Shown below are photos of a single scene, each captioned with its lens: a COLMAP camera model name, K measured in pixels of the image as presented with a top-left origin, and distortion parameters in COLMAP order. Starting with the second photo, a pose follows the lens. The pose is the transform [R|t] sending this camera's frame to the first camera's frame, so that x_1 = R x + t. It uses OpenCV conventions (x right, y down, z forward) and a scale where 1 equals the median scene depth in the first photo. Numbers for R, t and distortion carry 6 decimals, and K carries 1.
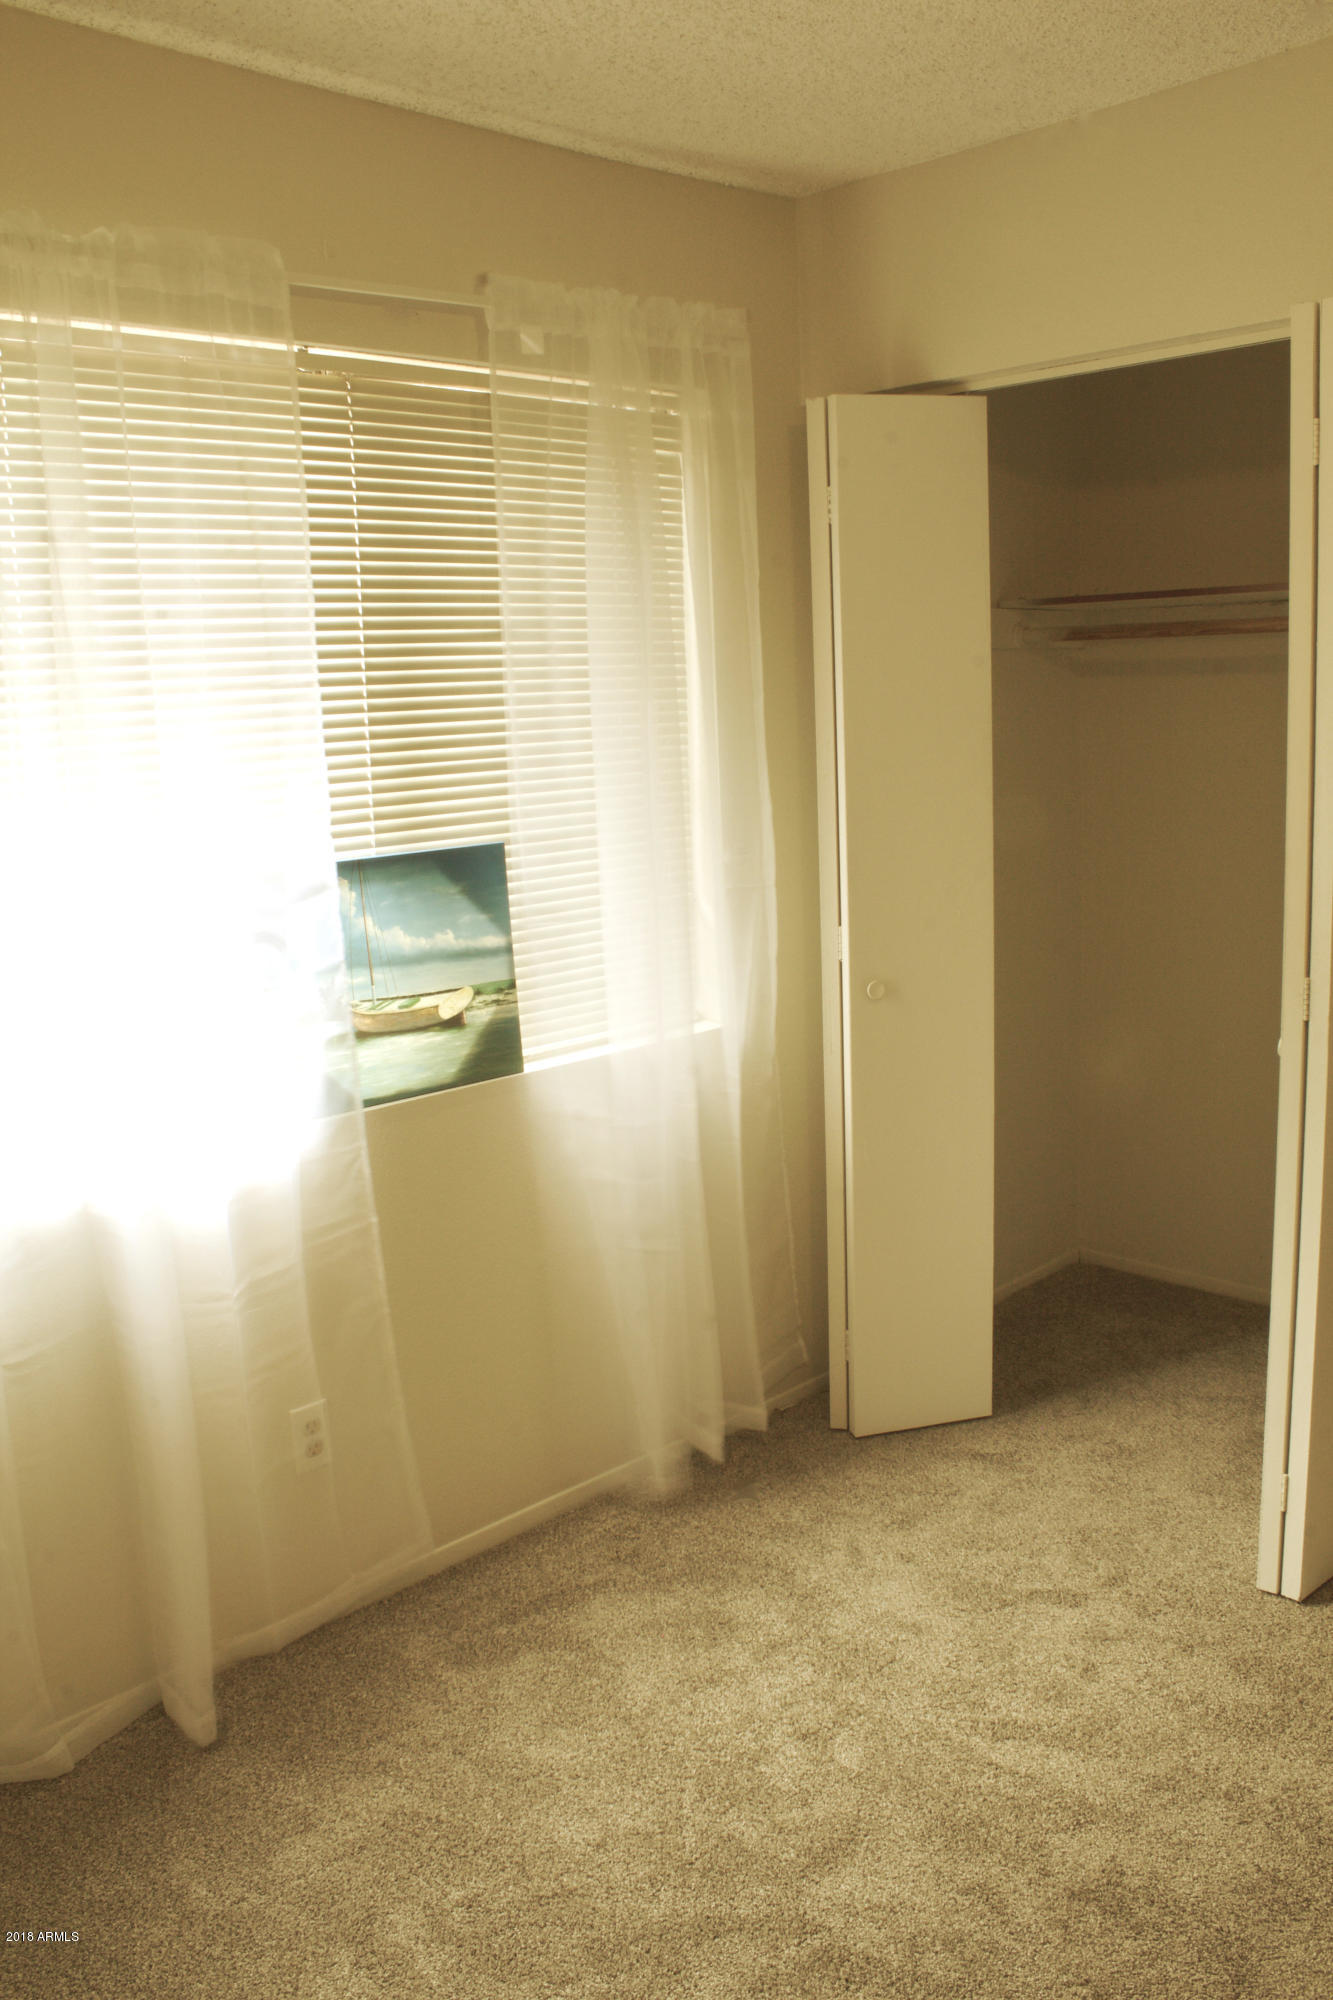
lens RADIAL K [[1667.6, 0, 666.5], [0, 1667.6, 1000.0], [0, 0, 1]] dist [-0.167823, 0.151823]
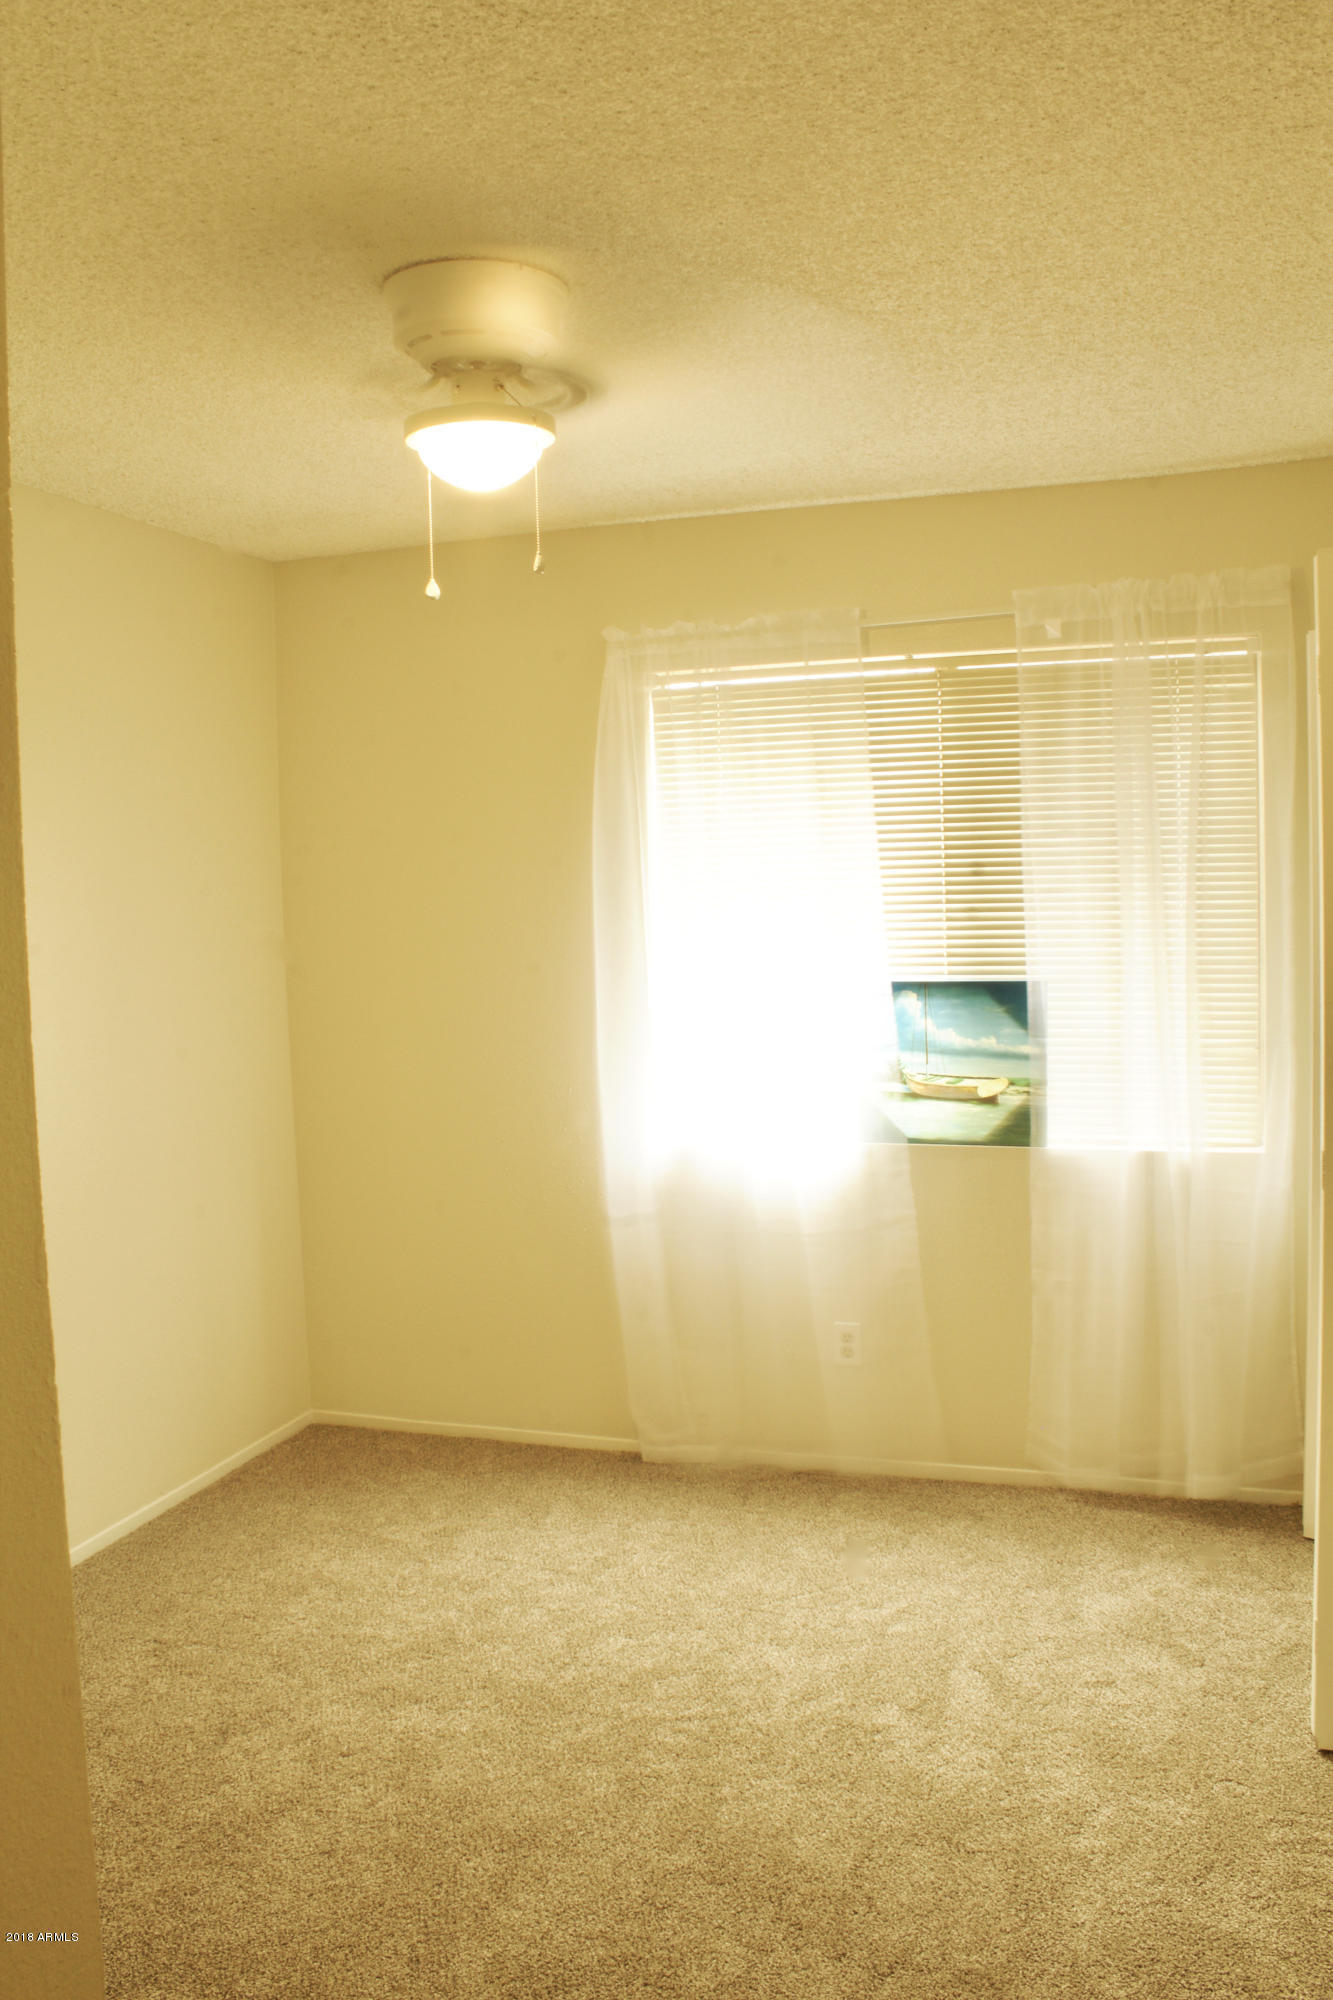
lens RADIAL K [[1667.6, 0, 666.5], [0, 1667.6, 1000.0], [0, 0, 1]] dist [-0.167823, 0.151823]
pose [[0.451348, 0.094400, -0.887341, 1.044922], [-0.152492, 0.987921, 0.027535, -0.071849], [0.879222, 0.122884, 0.460291, 0.082946]]
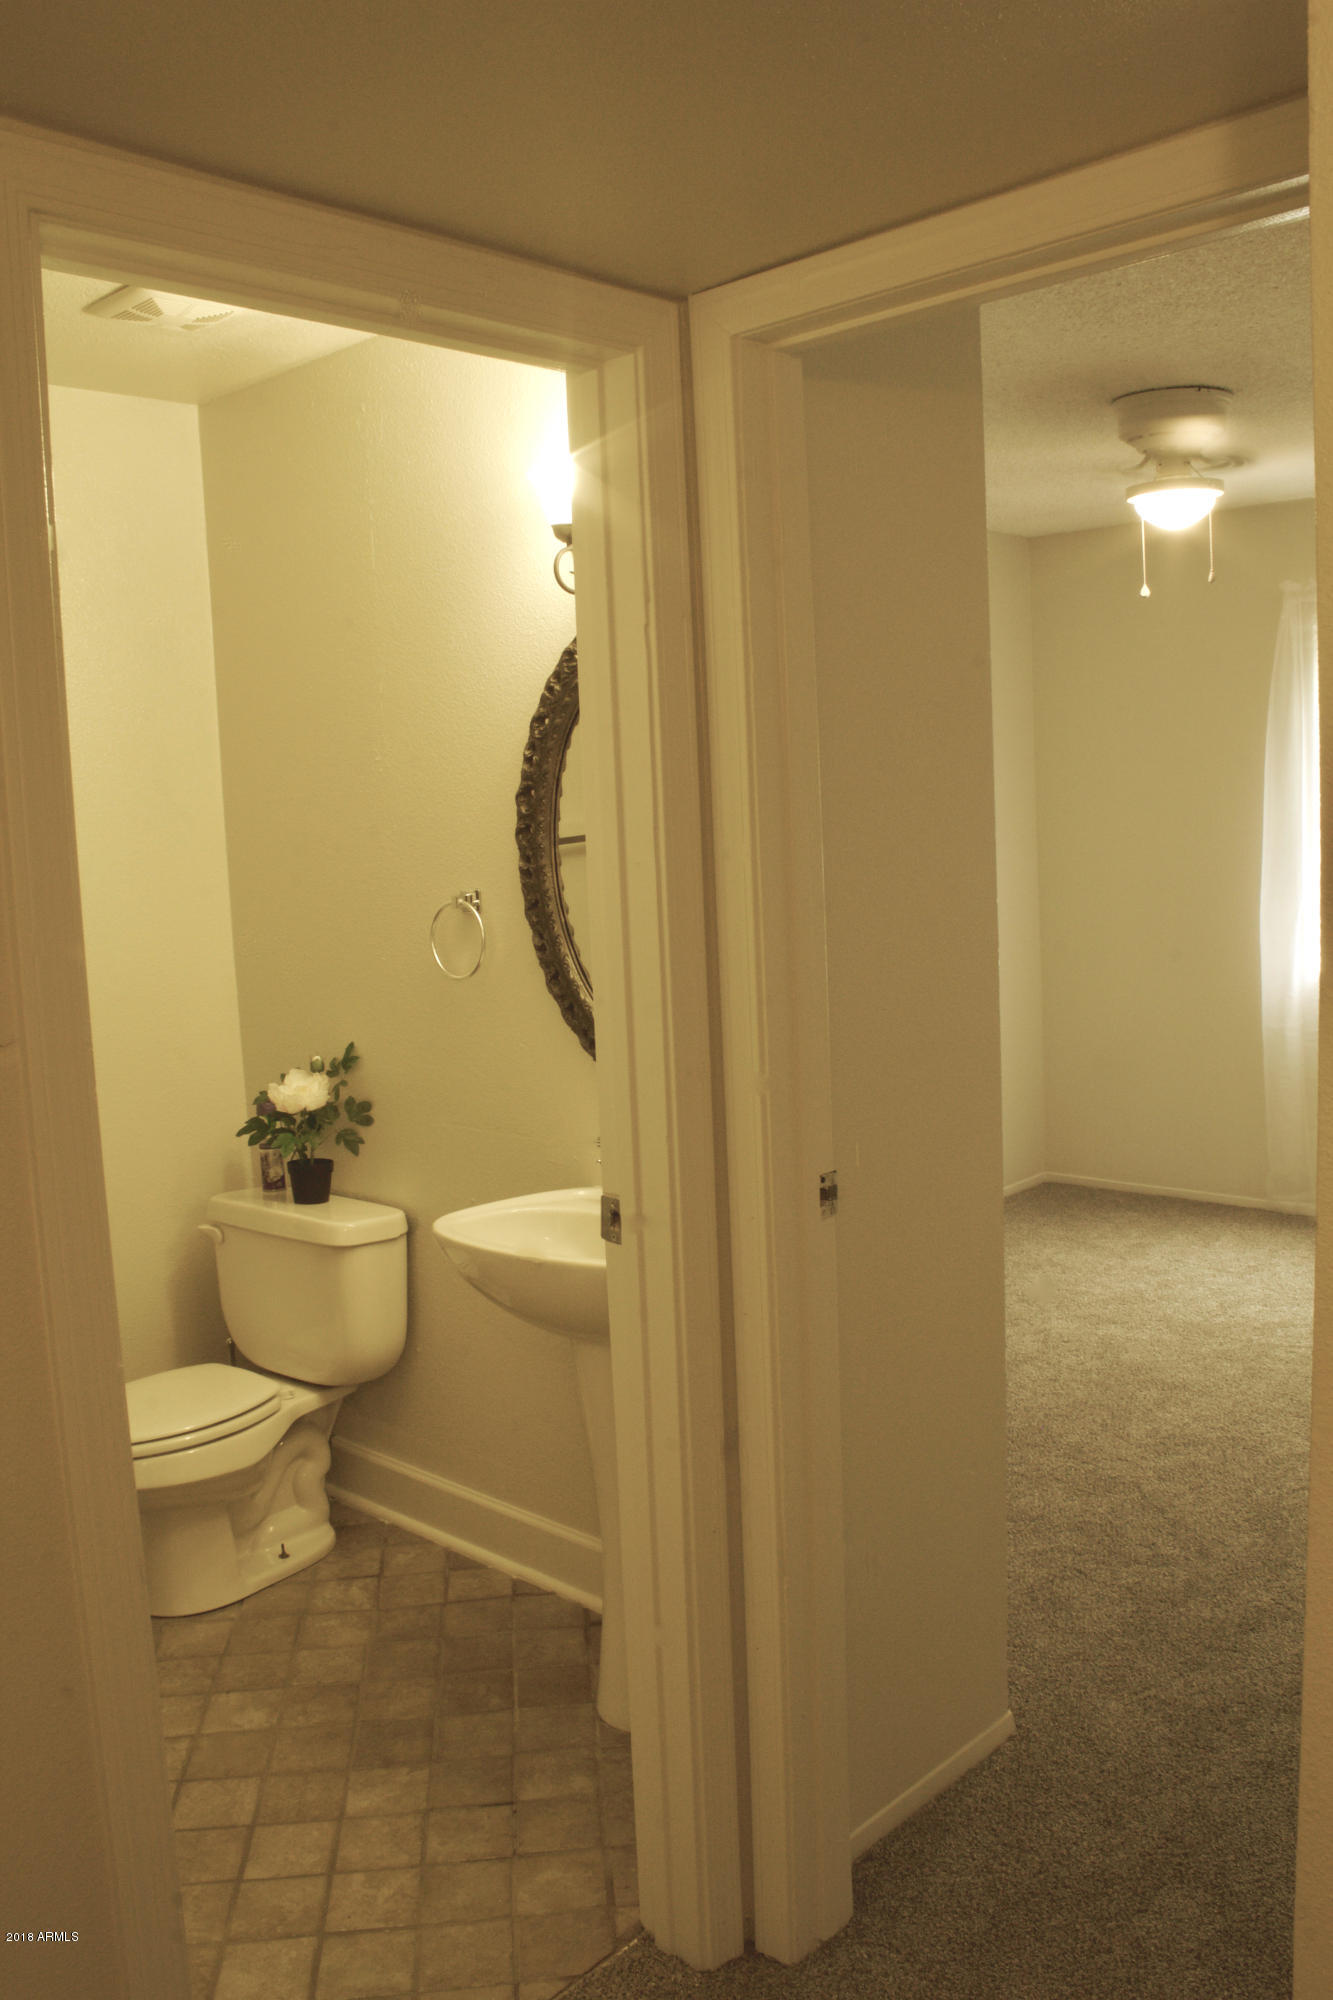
lens RADIAL K [[1667.6, 0, 666.5], [0, 1667.6, 1000.0], [0, 0, 1]] dist [-0.167823, 0.151823]
pose [[0.039292, 0.161070, -0.986161, 1.612960], [-0.136922, 0.978481, 0.154360, -0.064605], [0.989802, 0.128962, 0.060501, -0.096415]]
